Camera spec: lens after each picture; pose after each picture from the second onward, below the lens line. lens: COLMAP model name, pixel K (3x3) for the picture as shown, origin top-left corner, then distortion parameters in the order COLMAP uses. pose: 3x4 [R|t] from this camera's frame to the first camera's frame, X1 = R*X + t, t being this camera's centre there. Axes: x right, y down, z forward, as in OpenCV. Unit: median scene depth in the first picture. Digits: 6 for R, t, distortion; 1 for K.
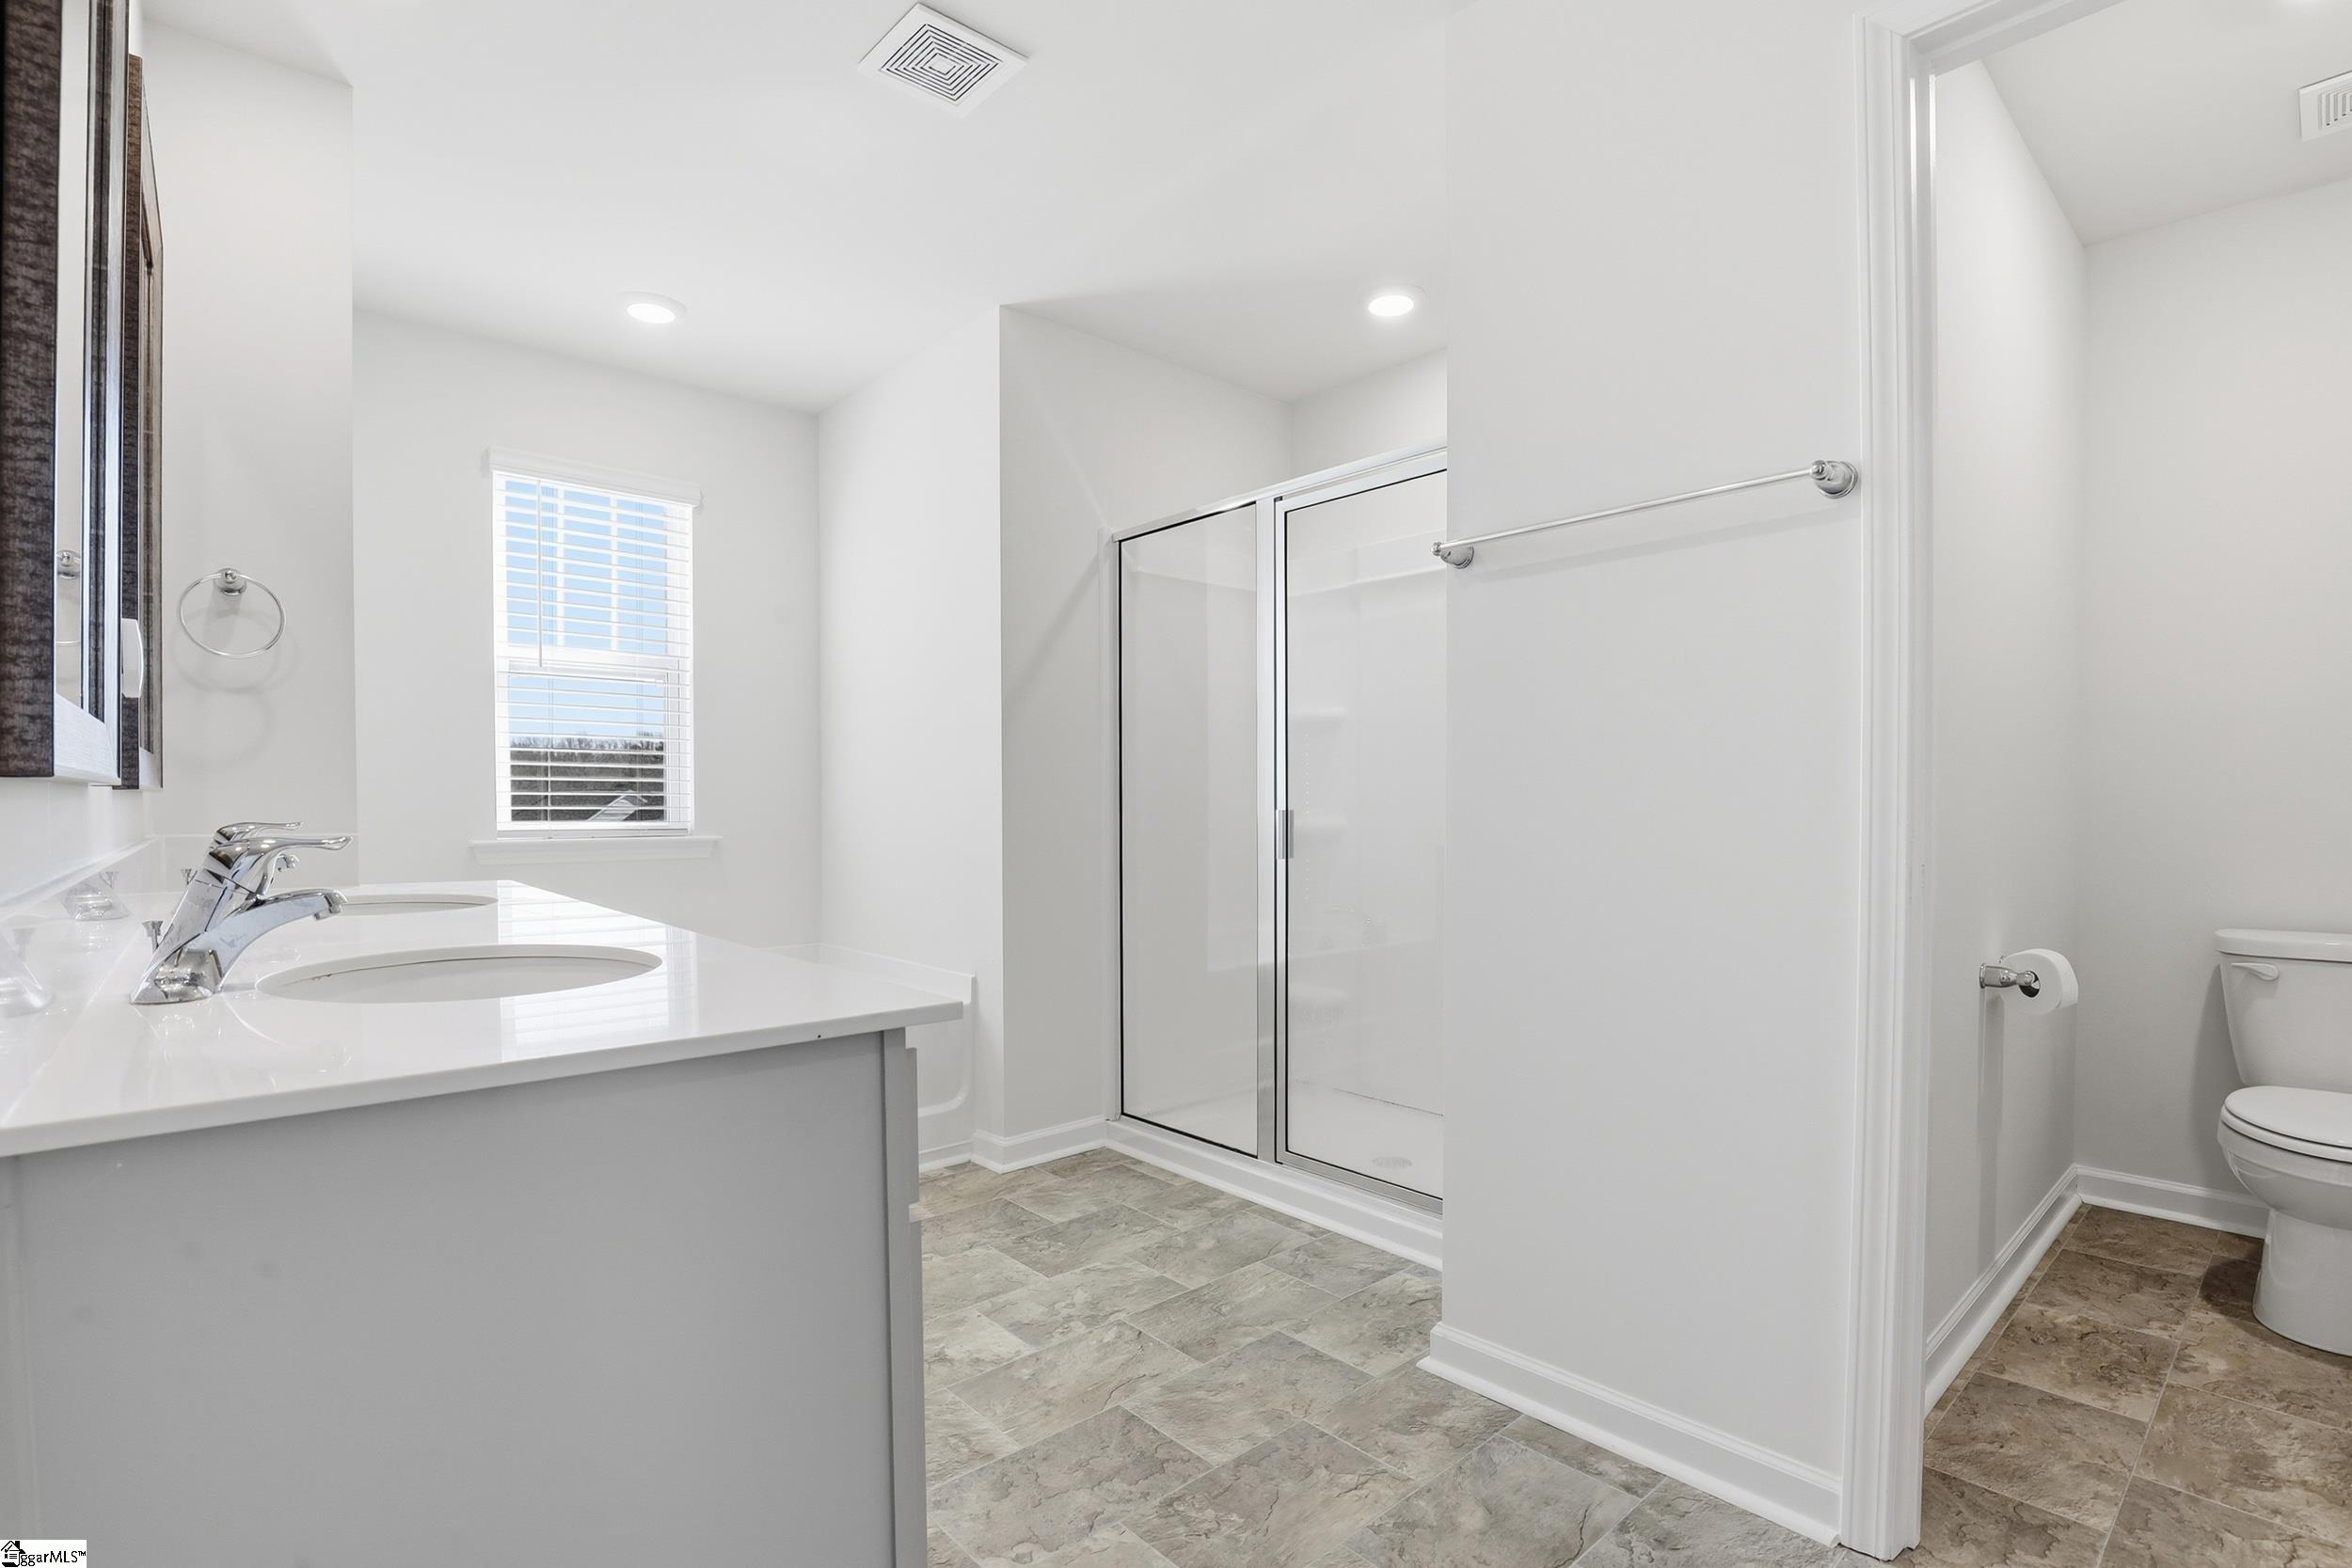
lens RADIAL K [[1106.5, 0, 1178.4], [0, 1106.5, 808.1], [0, 0, 1]] dist [-0.013157, 0.000118]
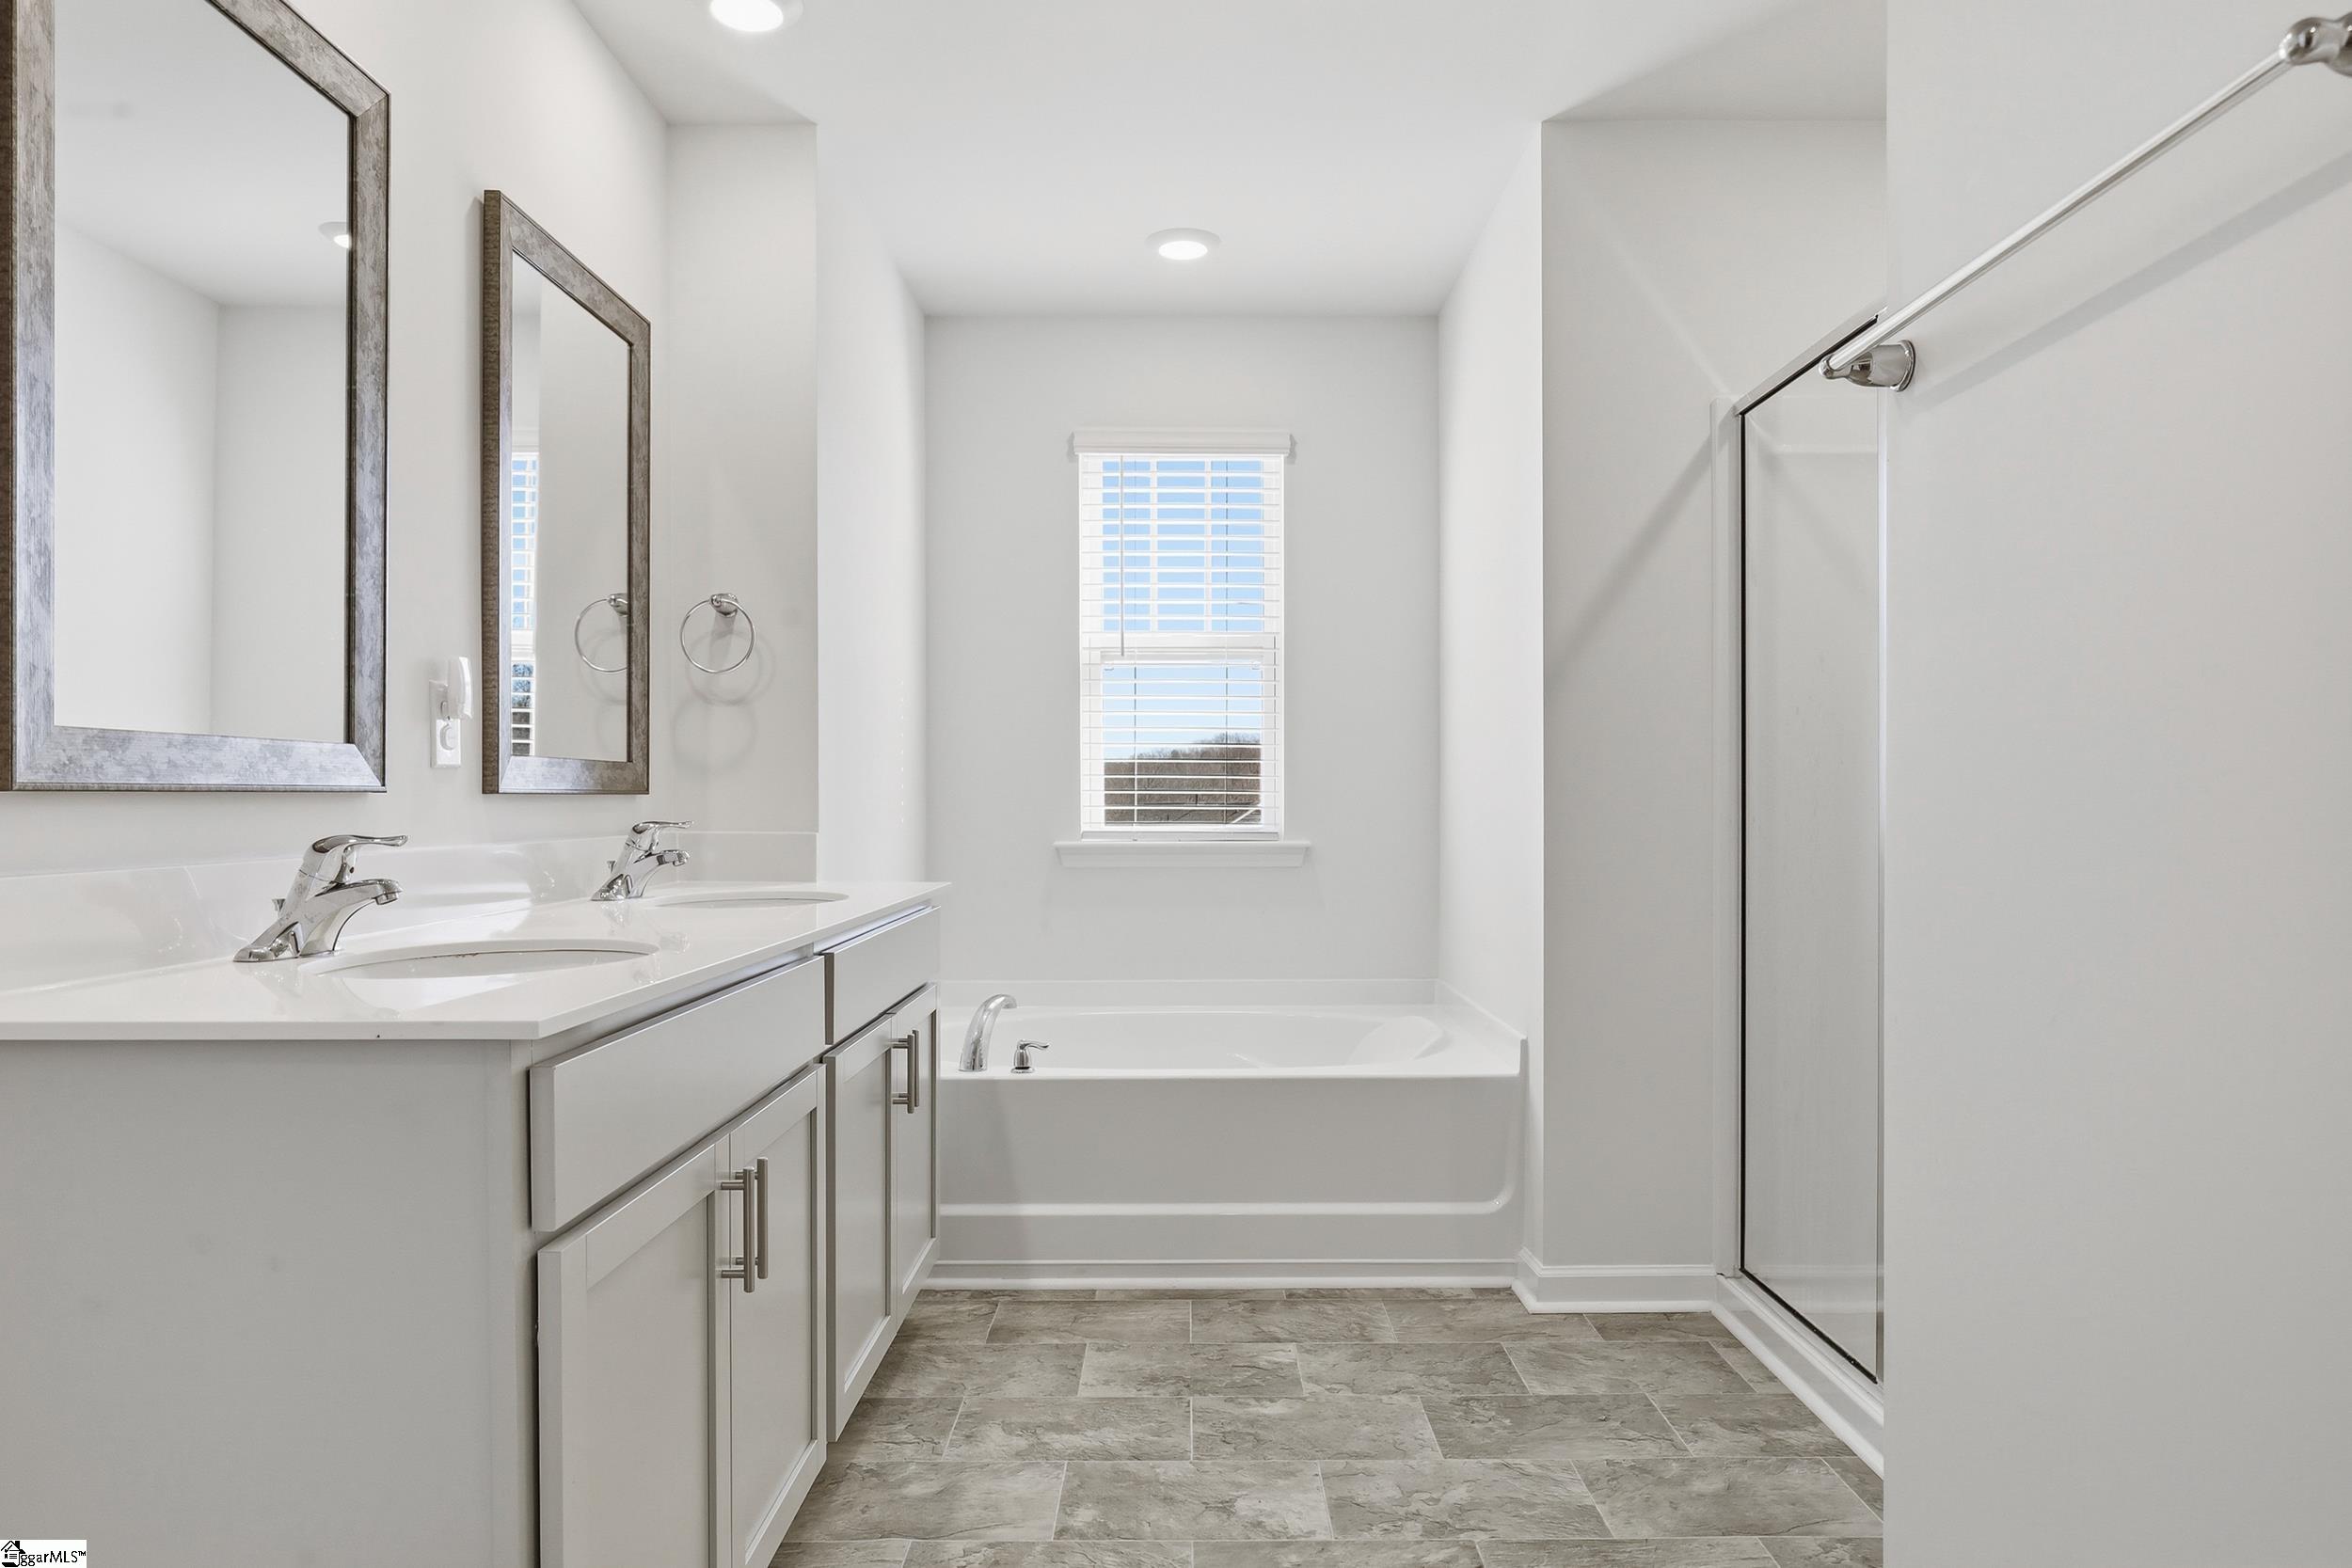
lens RADIAL K [[1442.7, 0, 1183.9], [0, 1442.7, 801.5], [0, 0, 1]] dist [-0.003055, 0.001475]
pose [[0.748990, 0.000185, -0.662581, 0.300029], [-0.002995, 0.999991, -0.003106, -0.002276], [0.662574, 0.004310, 0.748984, 0.136793]]
